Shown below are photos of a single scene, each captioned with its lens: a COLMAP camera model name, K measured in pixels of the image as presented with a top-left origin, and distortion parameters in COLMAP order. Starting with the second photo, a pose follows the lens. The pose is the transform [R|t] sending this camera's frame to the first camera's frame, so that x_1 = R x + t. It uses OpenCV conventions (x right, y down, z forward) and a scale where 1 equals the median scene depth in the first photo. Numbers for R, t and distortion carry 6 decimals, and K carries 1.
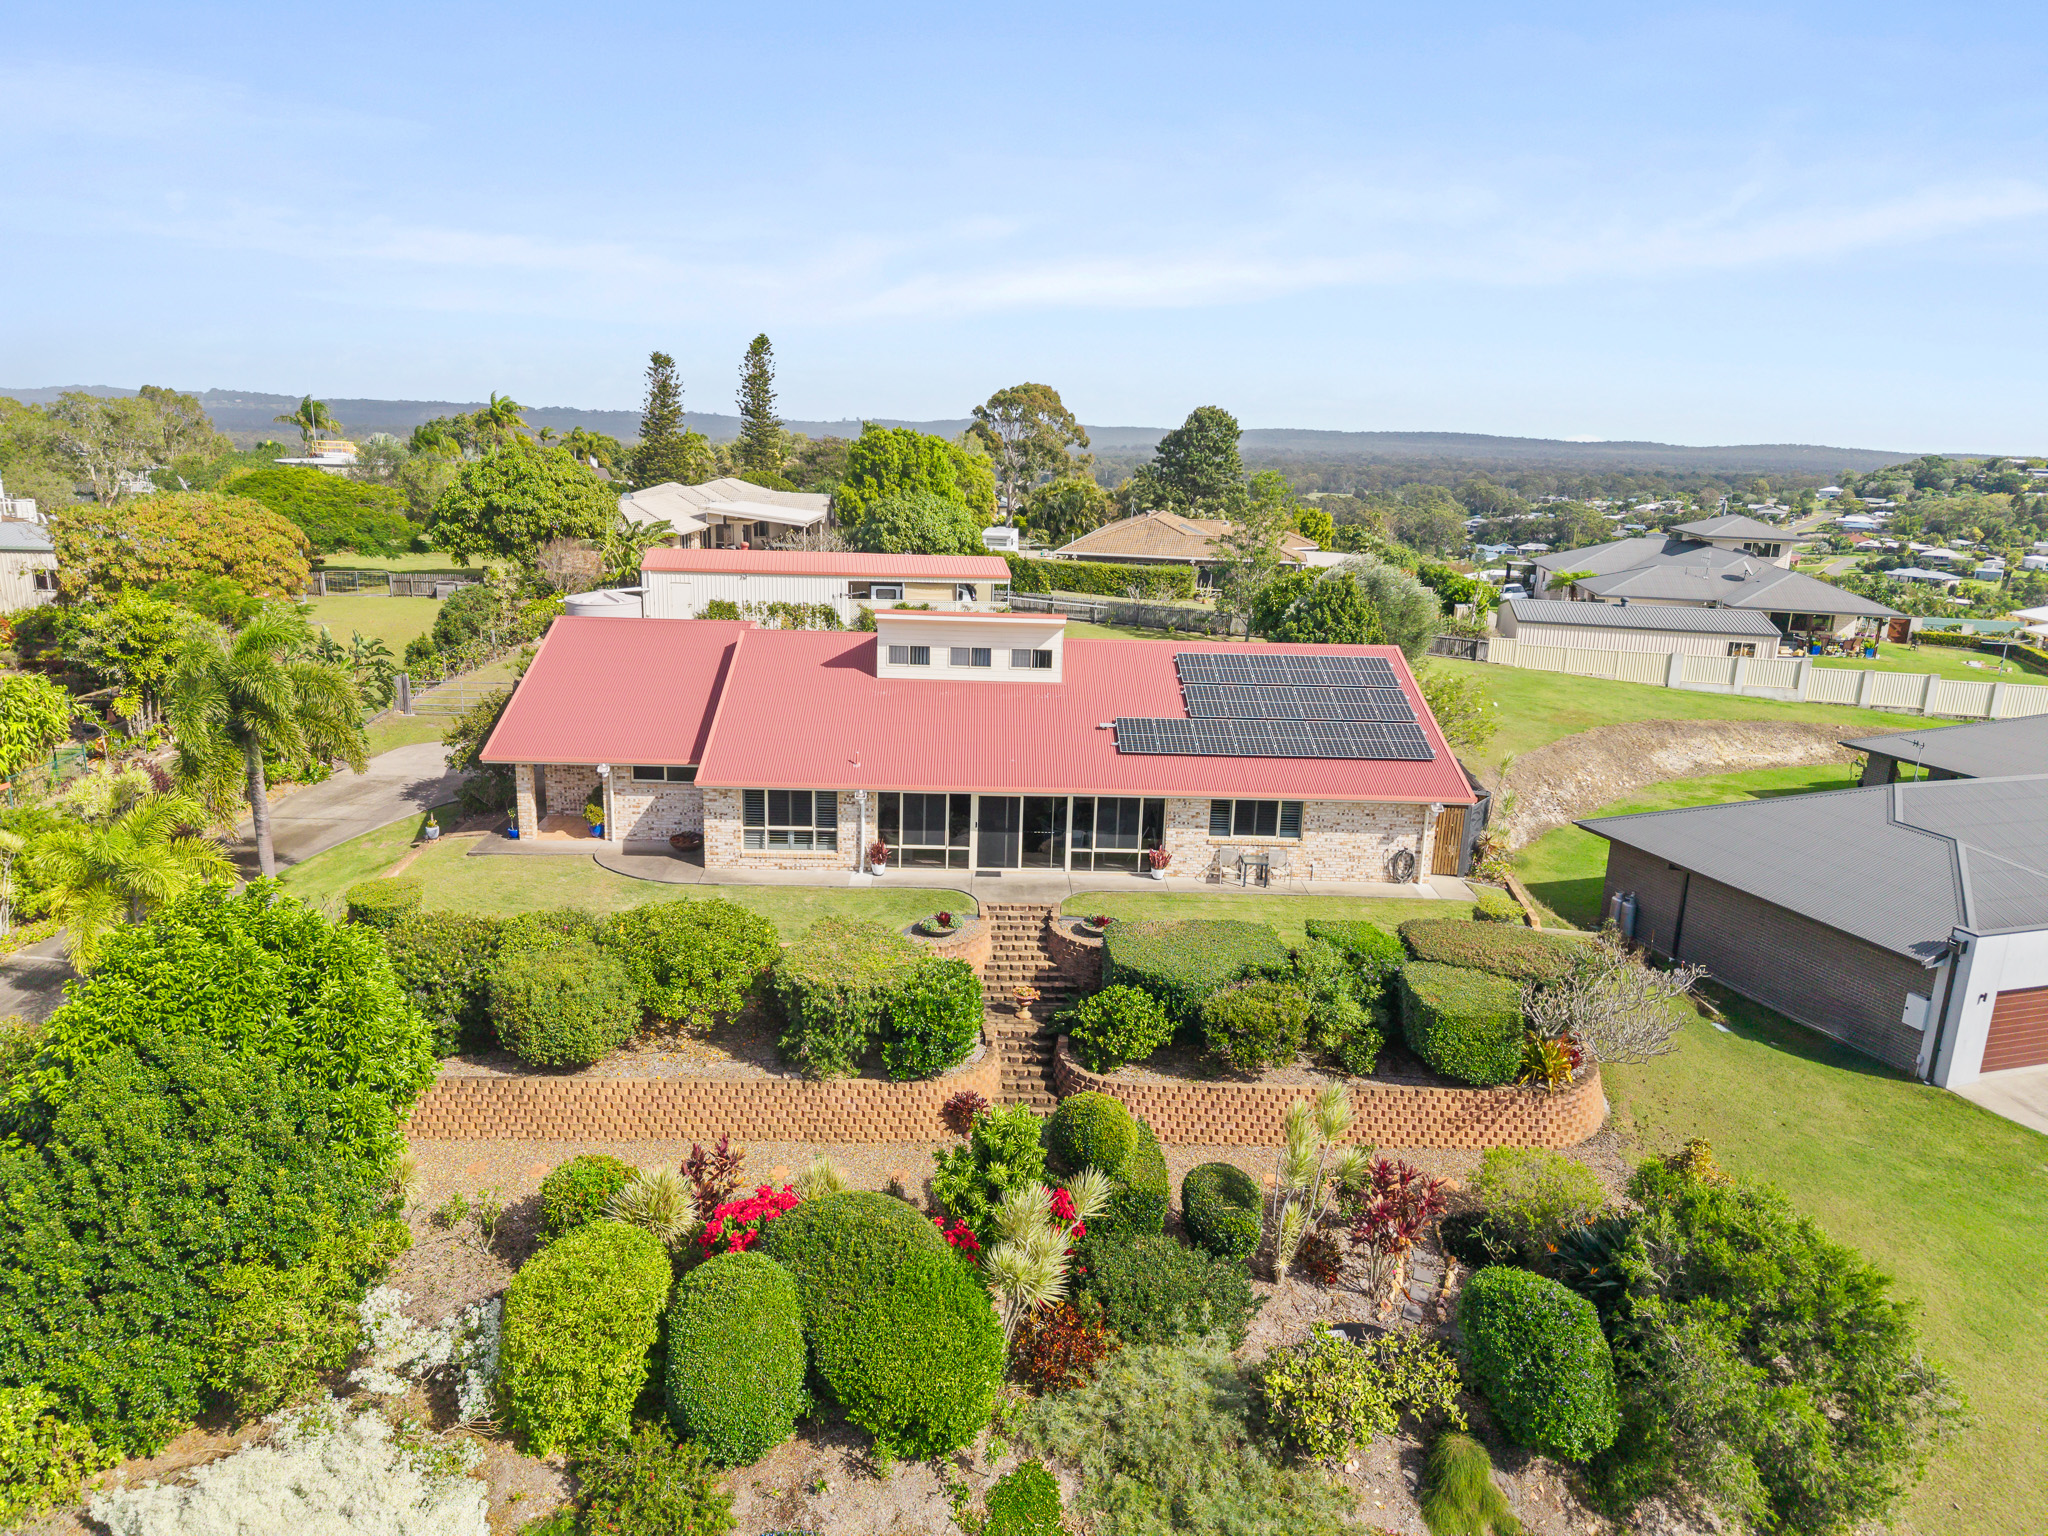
lens RADIAL K [[1419.9, 0, 1024.0], [0, 1419.9, 768.0], [0, 0, 1]] dist [-0.007040, 0.001857]
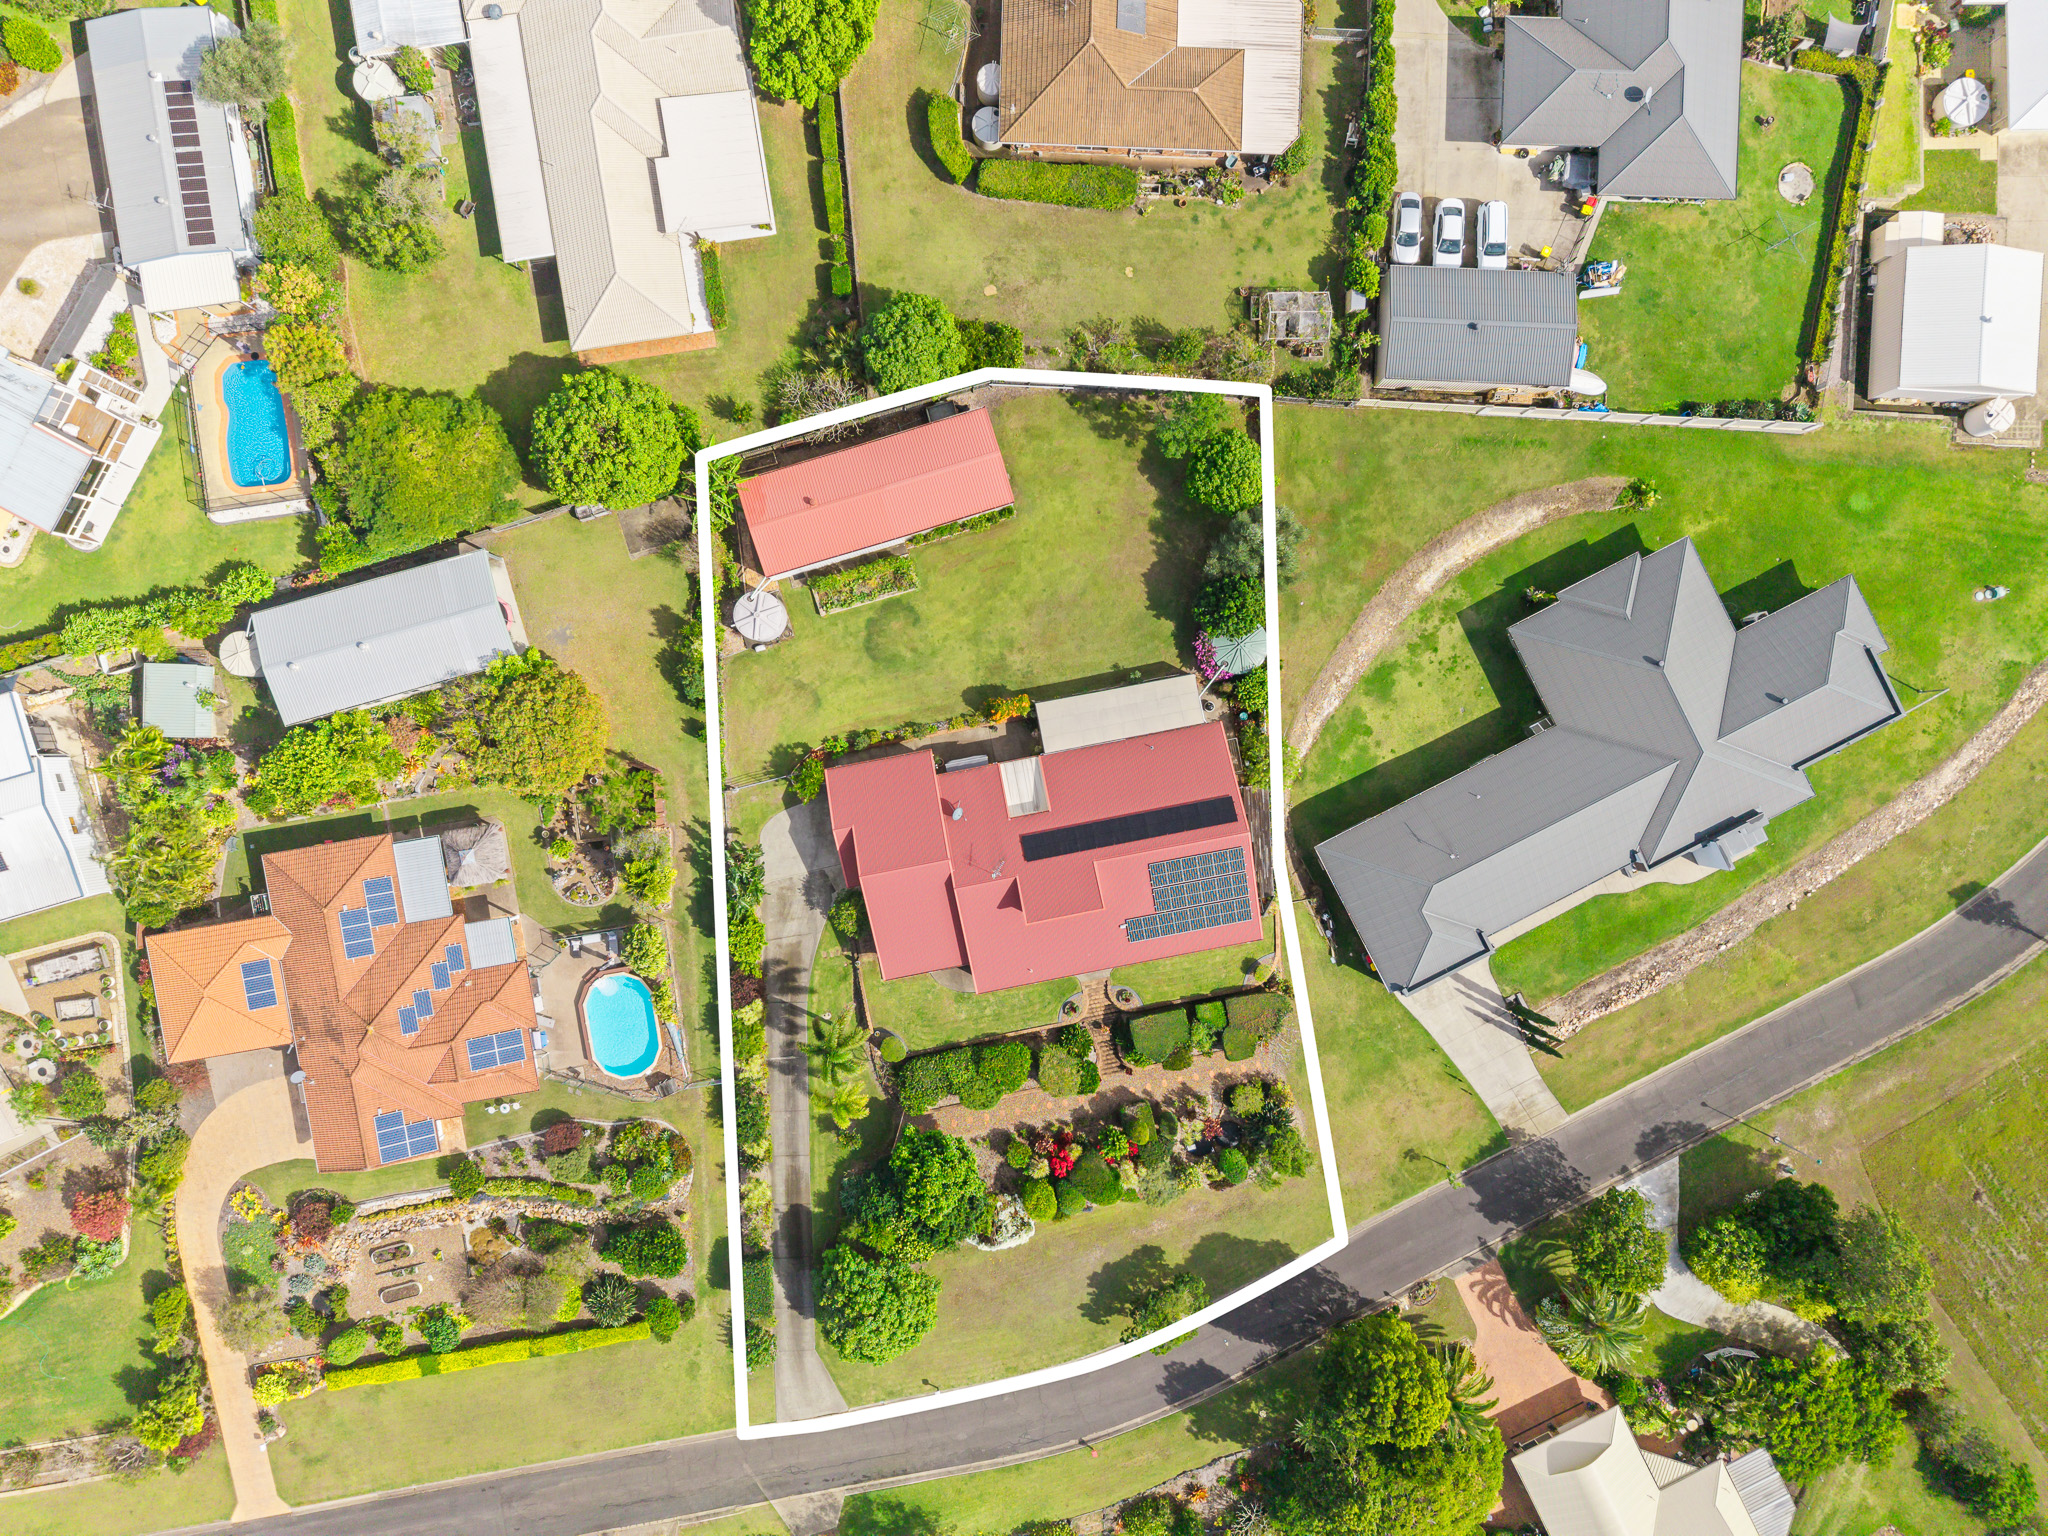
lens RADIAL K [[1395.5, 0, 1062.0], [0, 1395.5, 767.5], [0, 0, 1]] dist [0.006662, 0.000381]
pose [[0.988791, -0.146908, -0.026648, 0.064051], [0.053831, 0.184304, 0.981394, -2.611834], [-0.139263, -0.971828, 0.190146, 0.864336]]
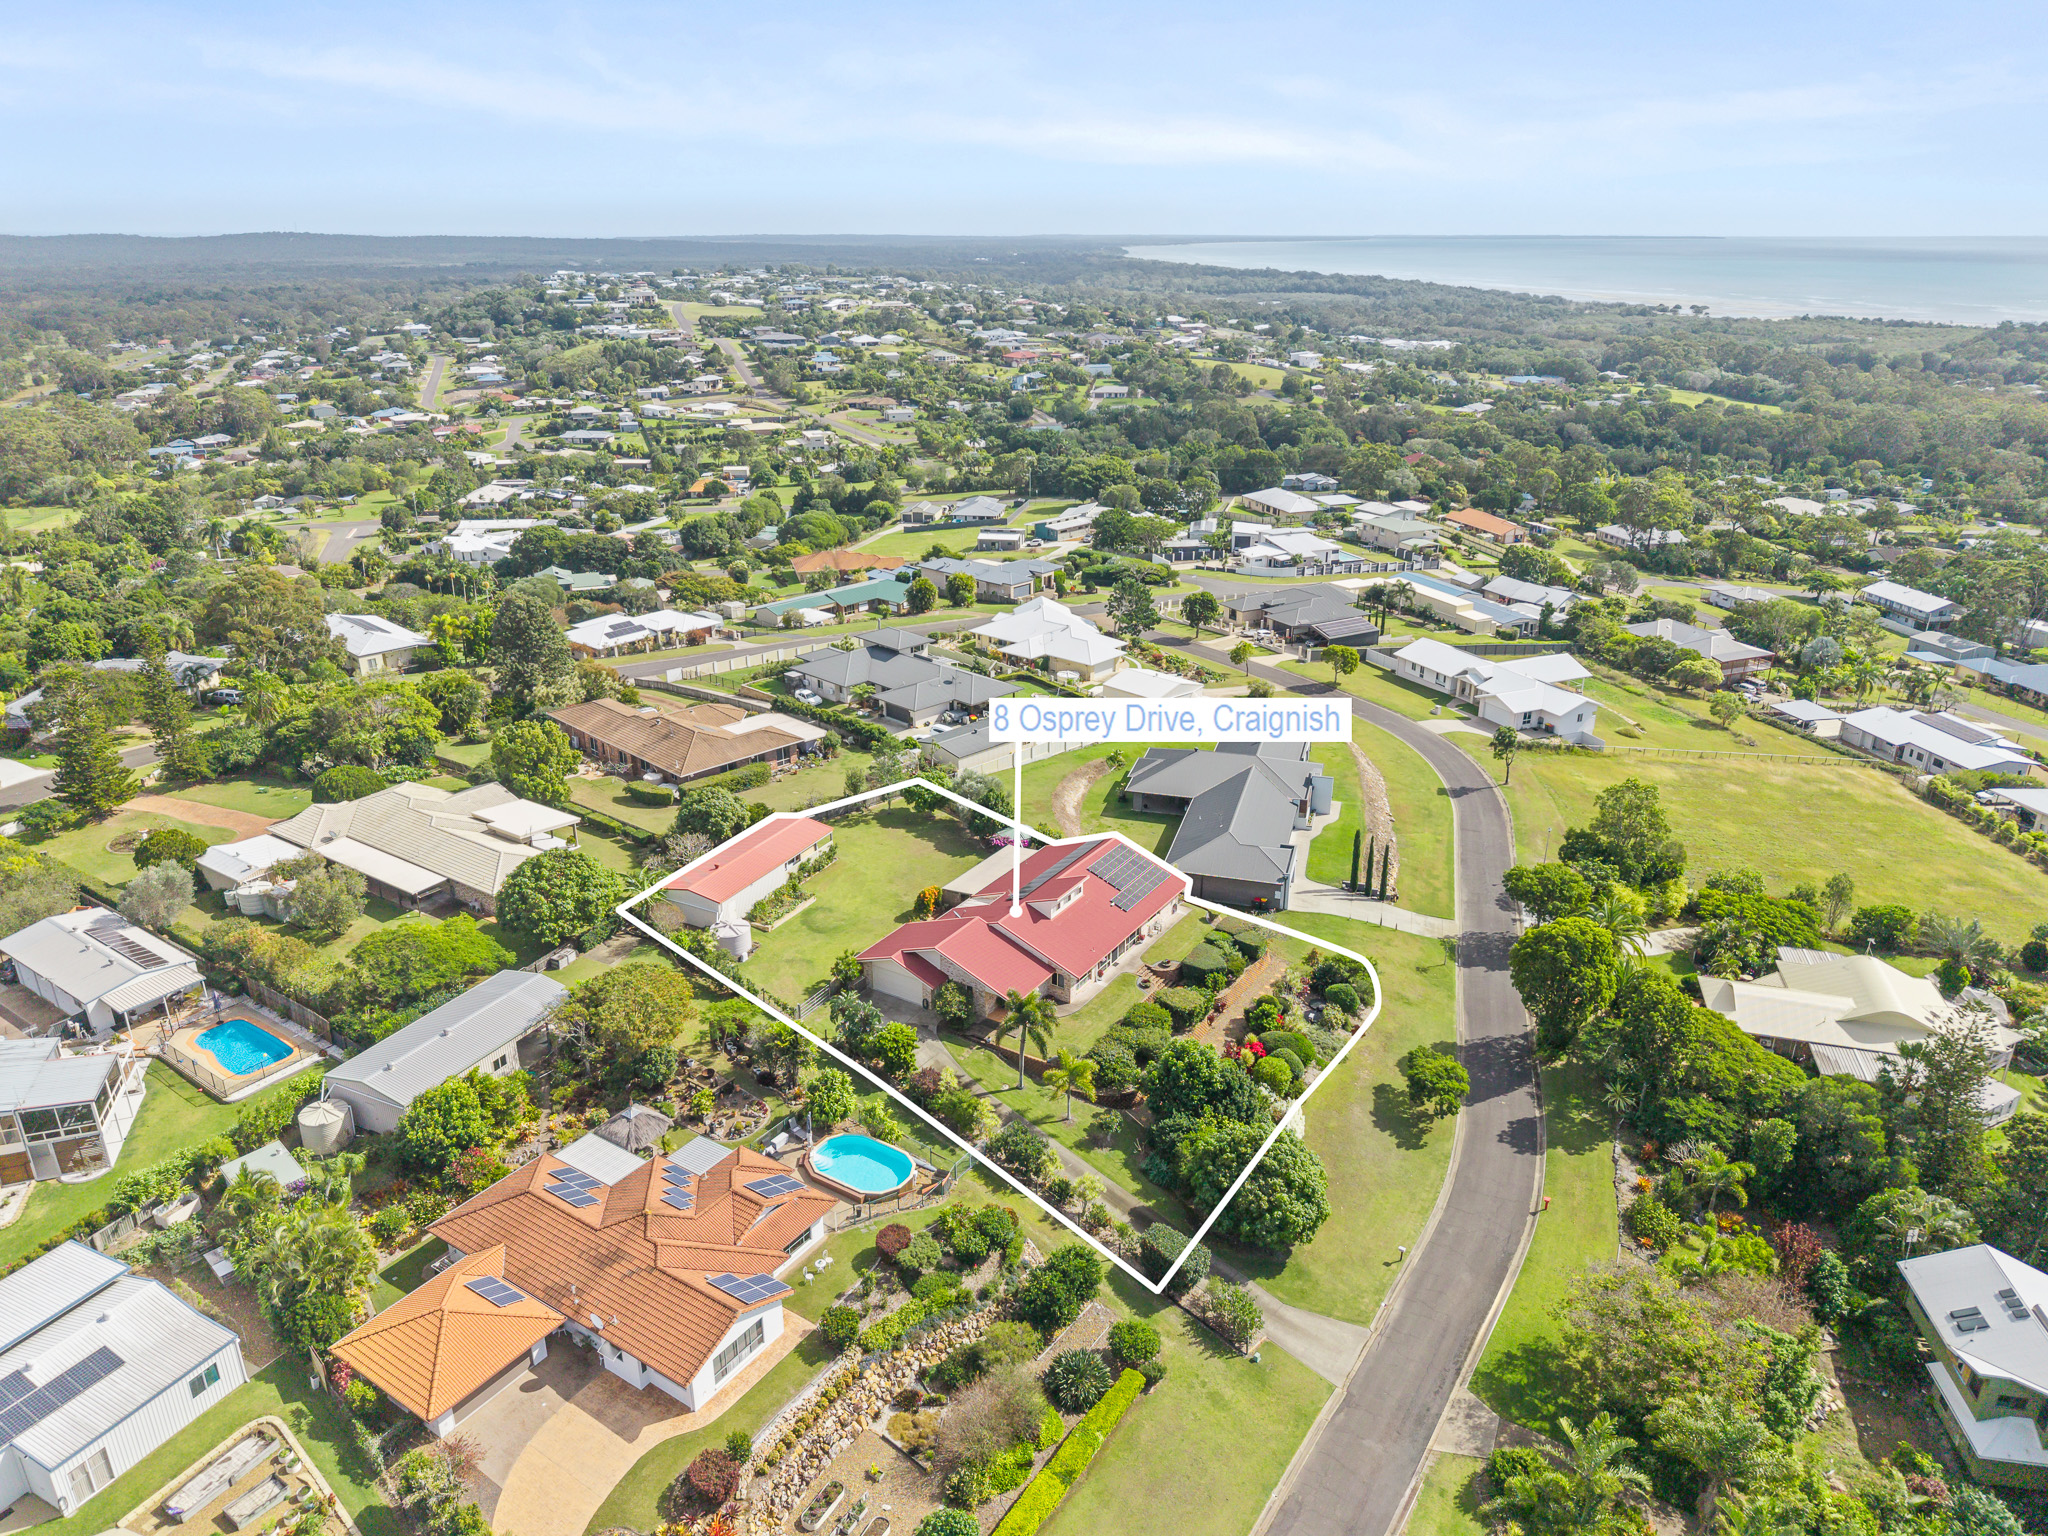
lens RADIAL K [[1431.9, 0, 1076.0], [0, 1431.9, 768.8], [0, 0, 1]] dist [0.034090, -0.002034]
pose [[0.537128, -0.336977, 0.773266, -2.461094], [0.210060, 0.941290, 0.264287, -1.235638], [-0.816926, 0.020476, 0.576379, -0.818791]]
